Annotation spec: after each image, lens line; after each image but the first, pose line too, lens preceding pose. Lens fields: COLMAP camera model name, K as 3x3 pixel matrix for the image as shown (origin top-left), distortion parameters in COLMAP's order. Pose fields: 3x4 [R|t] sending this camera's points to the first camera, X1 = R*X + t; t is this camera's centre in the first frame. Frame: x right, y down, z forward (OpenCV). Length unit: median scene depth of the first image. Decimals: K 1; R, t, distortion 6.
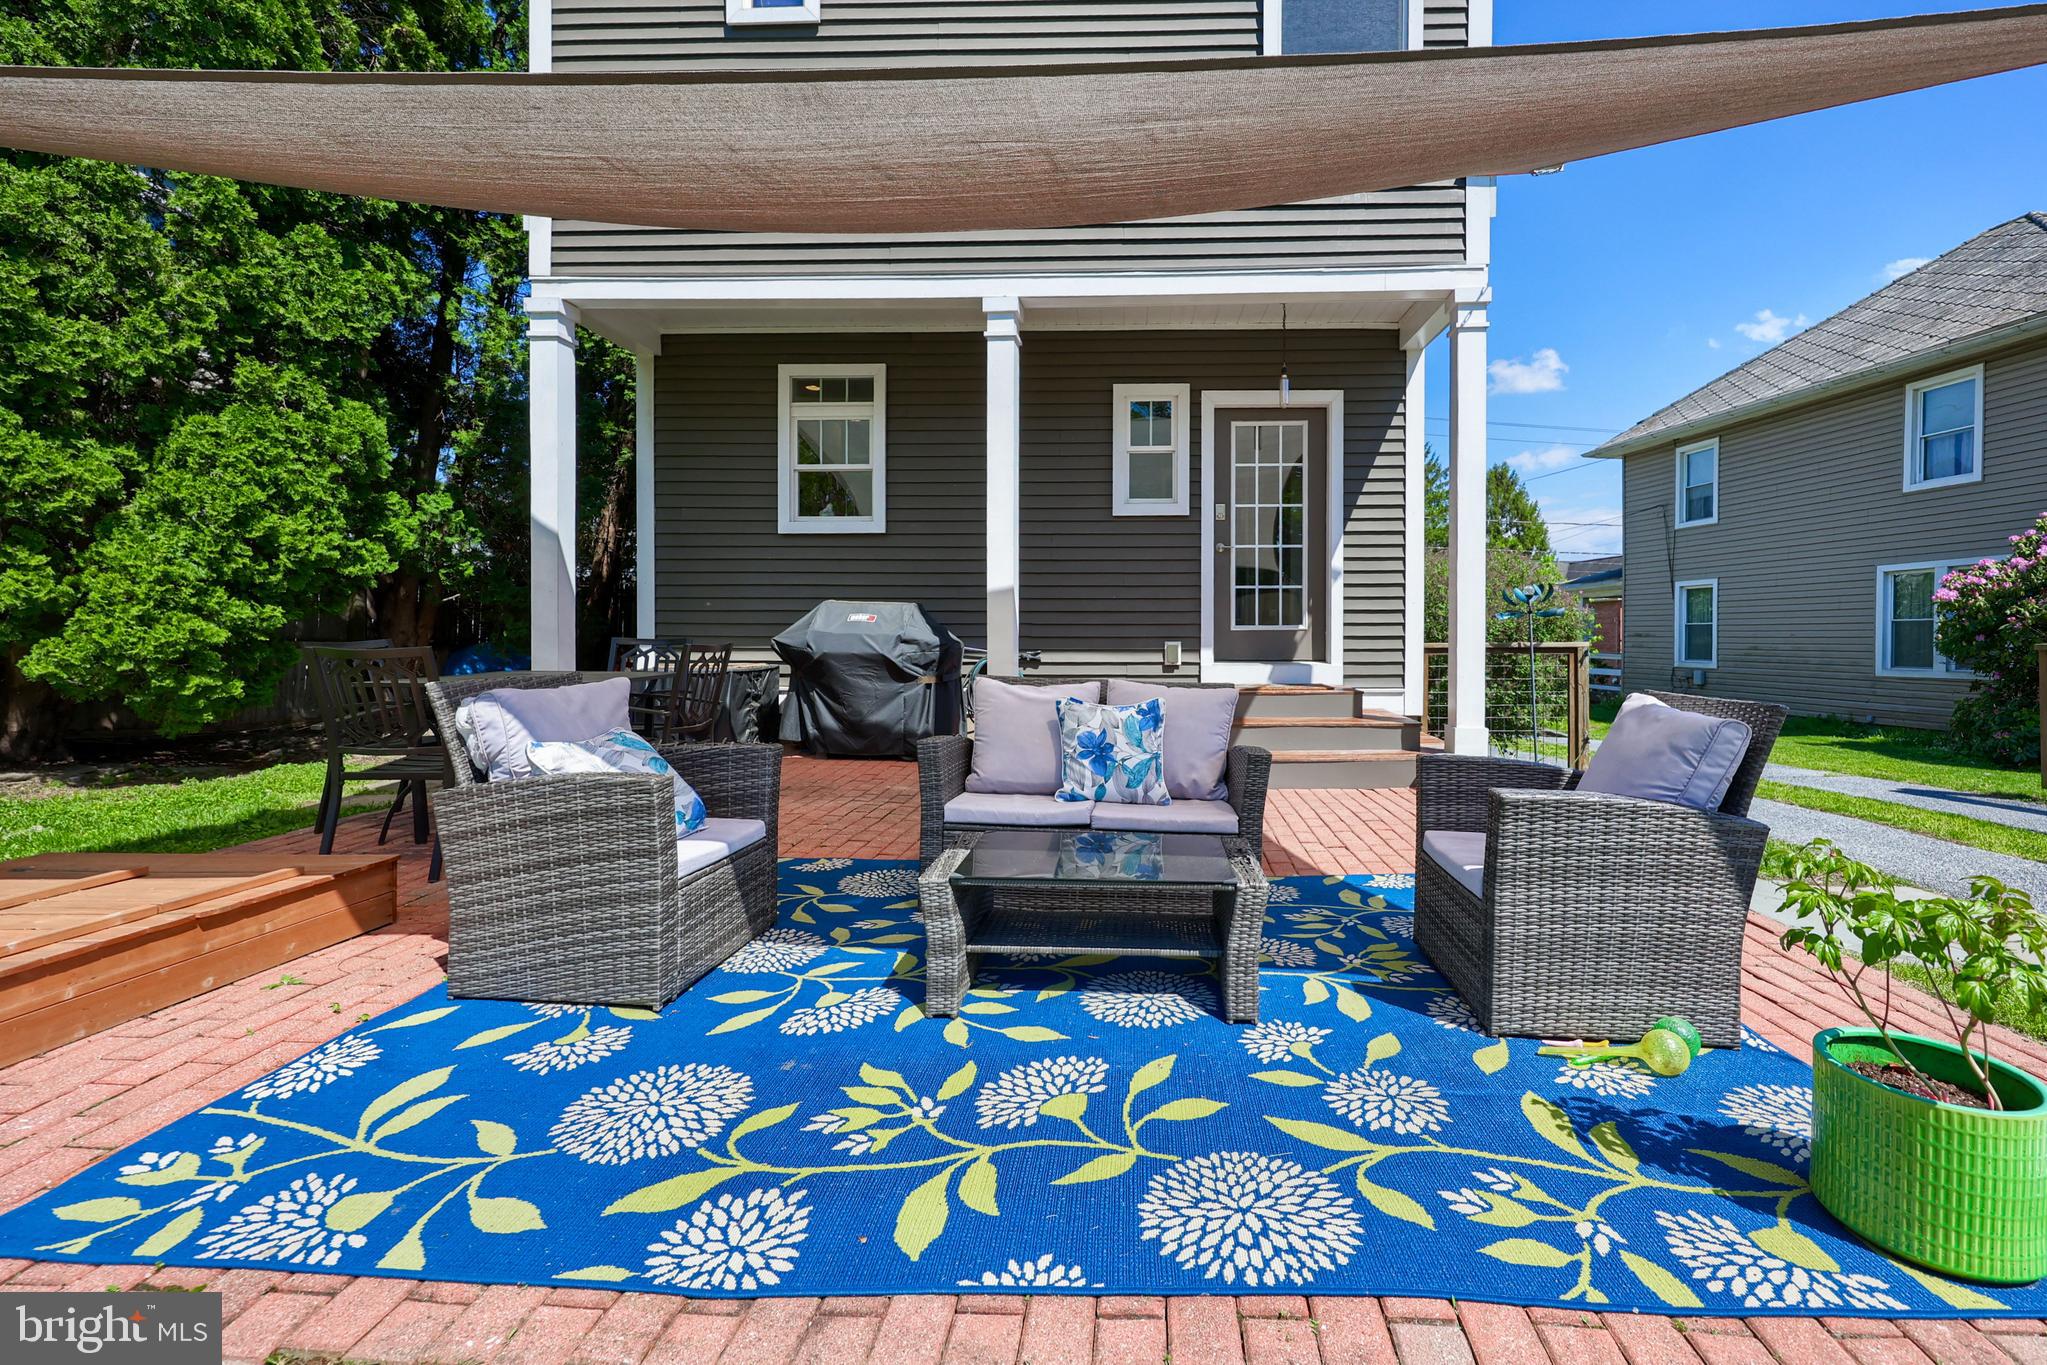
lens RADIAL K [[843.2, 0, 1099.6], [0, 843.2, 657.9], [0, 0, 1]] dist [0.003692, -0.001129]
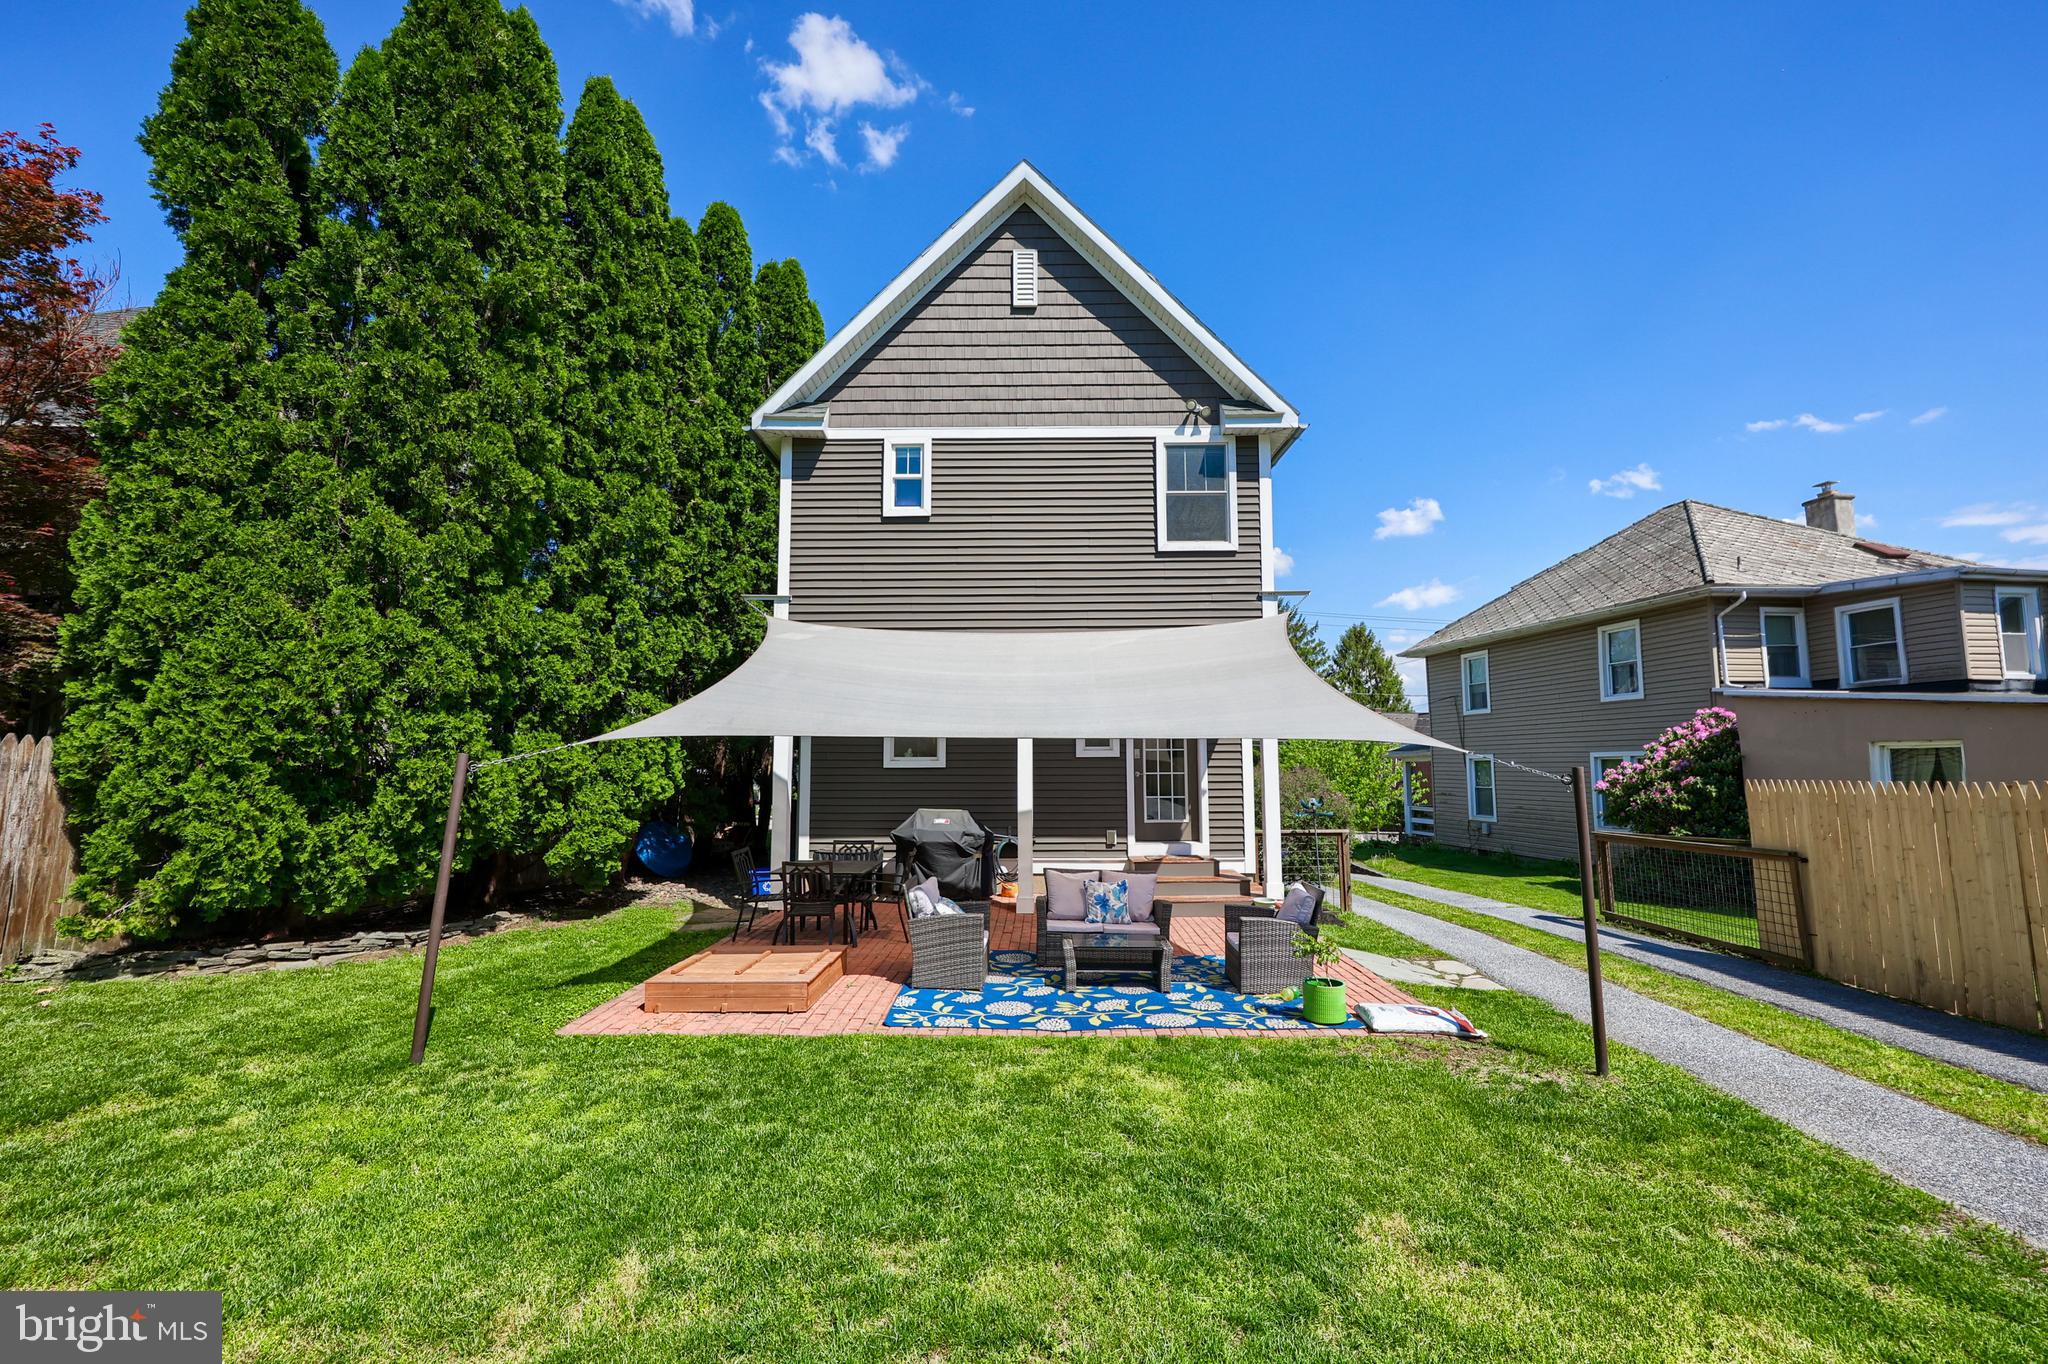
lens RADIAL K [[843.6, 0, 1016.7], [0, 843.6, 690.6], [0, 0, 1]] dist [0.003692, -0.001129]
pose [[0.999494, 0.001127, 0.031790, -0.395472], [0.002295, 0.994213, -0.107399, -0.288086], [-0.031727, 0.107418, 0.993708, -1.812159]]
